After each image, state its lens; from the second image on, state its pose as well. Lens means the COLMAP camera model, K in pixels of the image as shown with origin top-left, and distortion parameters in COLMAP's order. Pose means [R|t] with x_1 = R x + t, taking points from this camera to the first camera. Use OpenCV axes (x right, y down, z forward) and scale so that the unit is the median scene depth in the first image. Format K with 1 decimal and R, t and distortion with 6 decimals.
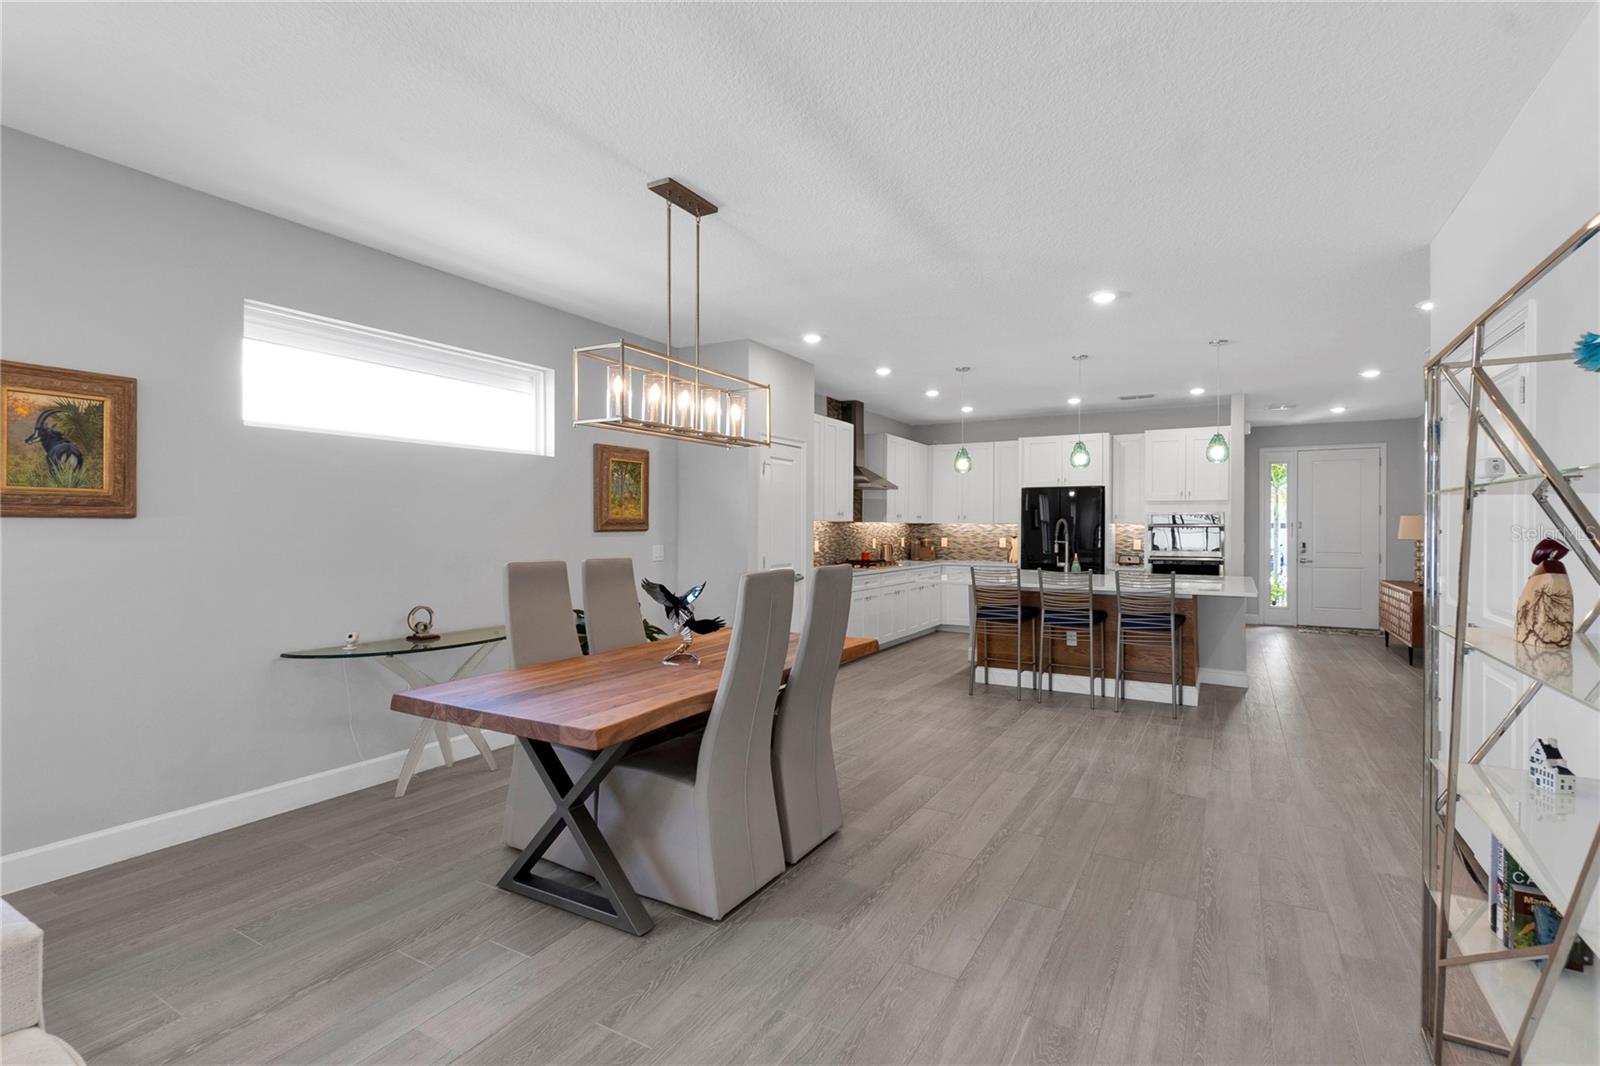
lens RADIAL K [[739.6, 0, 800.0], [0, 739.6, 533.0], [0, 0, 1]] dist [0.002943, 0.000140]
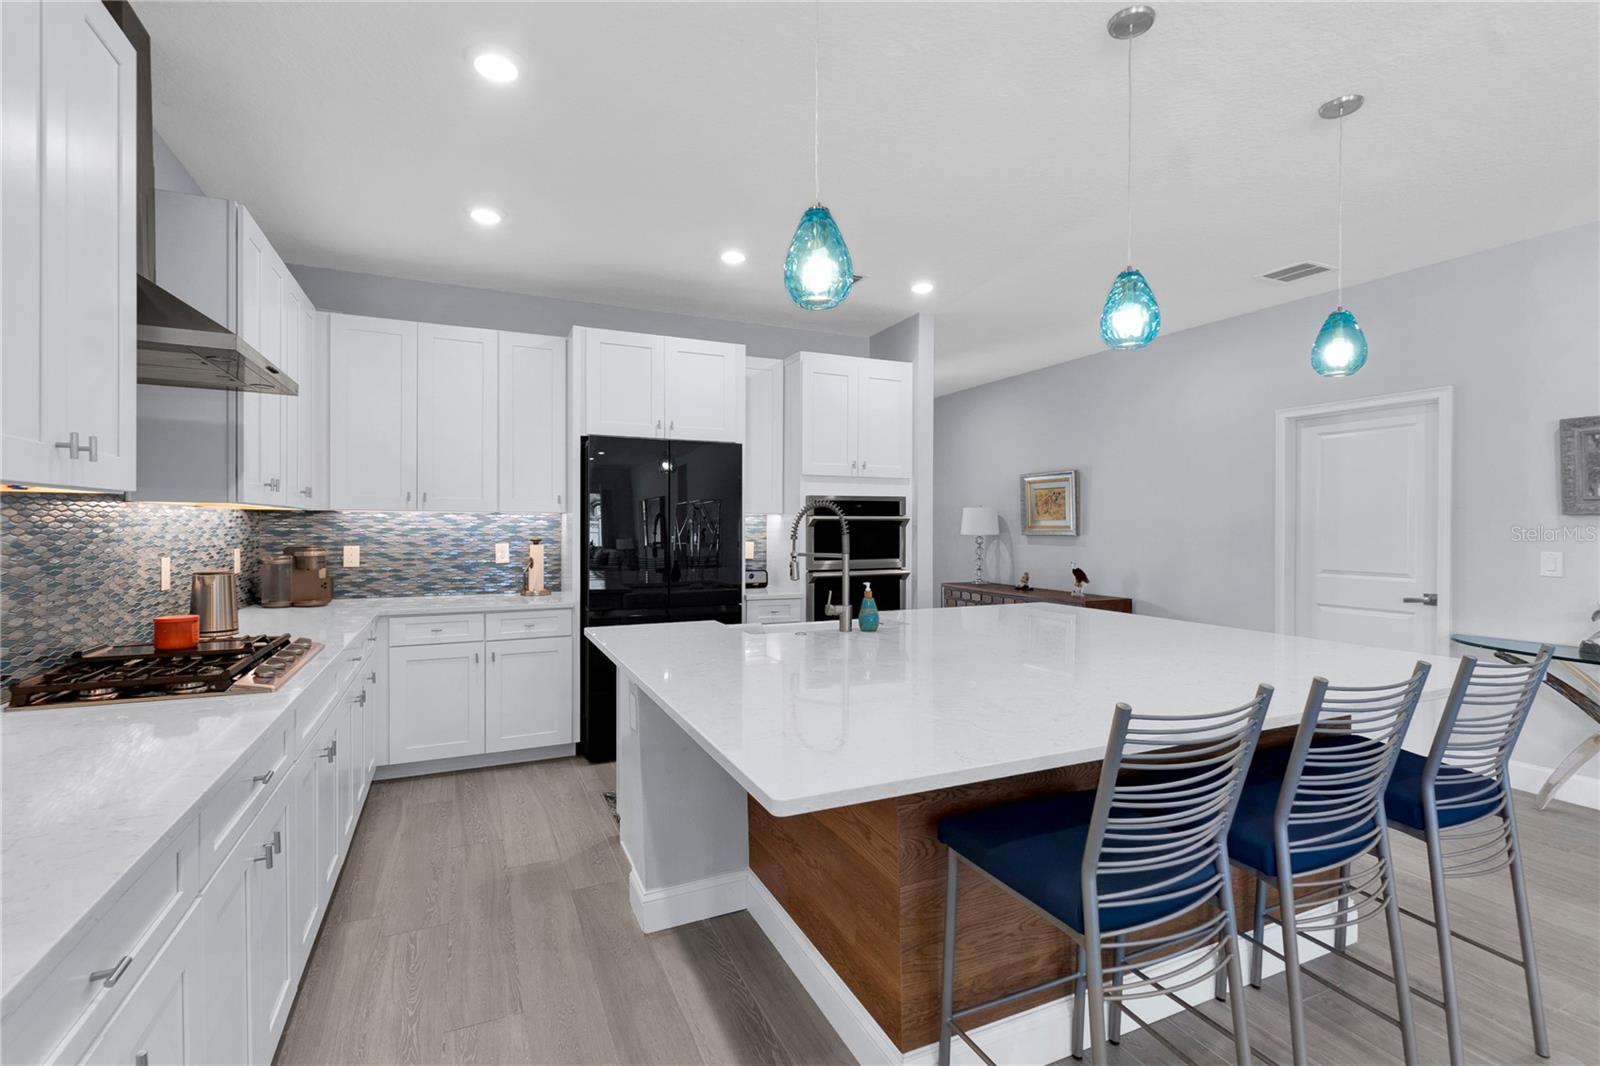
lens RADIAL K [[739.6, 0, 800.0], [0, 739.6, 533.0], [0, 0, 1]] dist [0.002943, 0.000140]
pose [[0.580765, -0.012543, 0.813975, 0.006236], [0.005971, 0.999920, 0.011148, -0.005918], [-0.814050, -0.001614, 0.580793, 0.877035]]
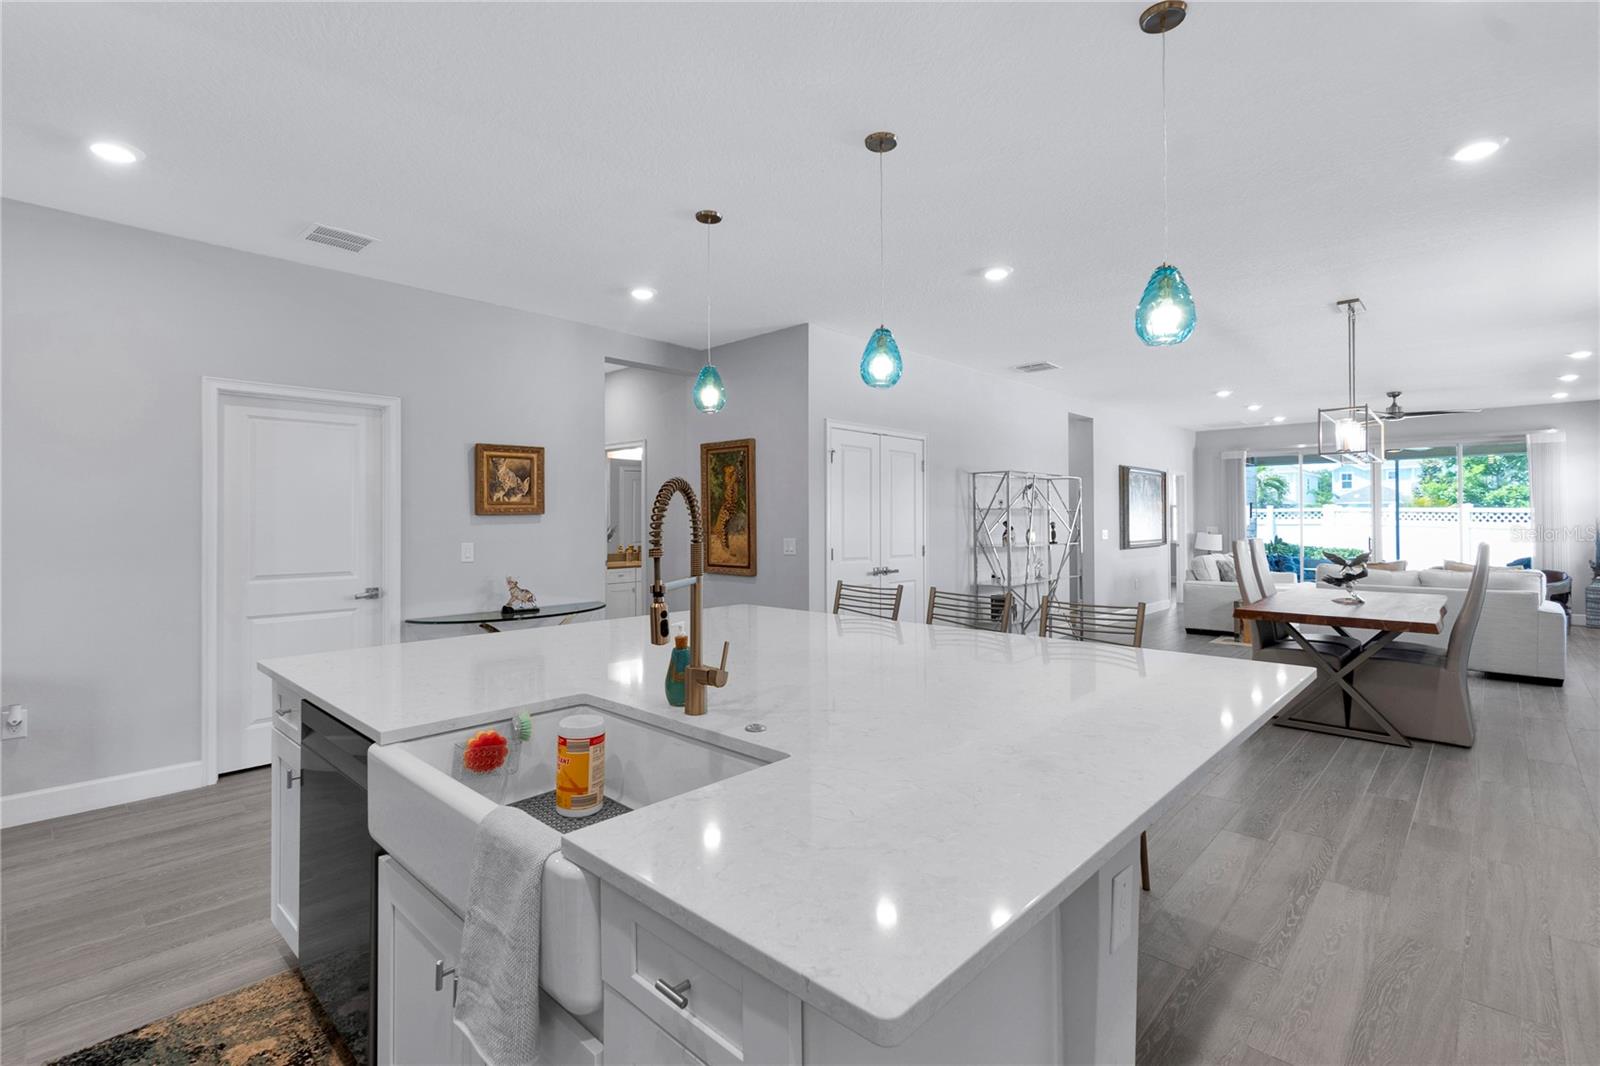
lens RADIAL K [[736.7, 0, 800.6], [0, 736.7, 517.2], [0, 0, 1]] dist [-0.000831, 0.000345]
pose [[-0.973926, 0.002791, 0.226847, 0.308661], [0.003432, 0.999991, 0.002427, -0.007901], [-0.226839, 0.003143, -0.973927, 1.375110]]
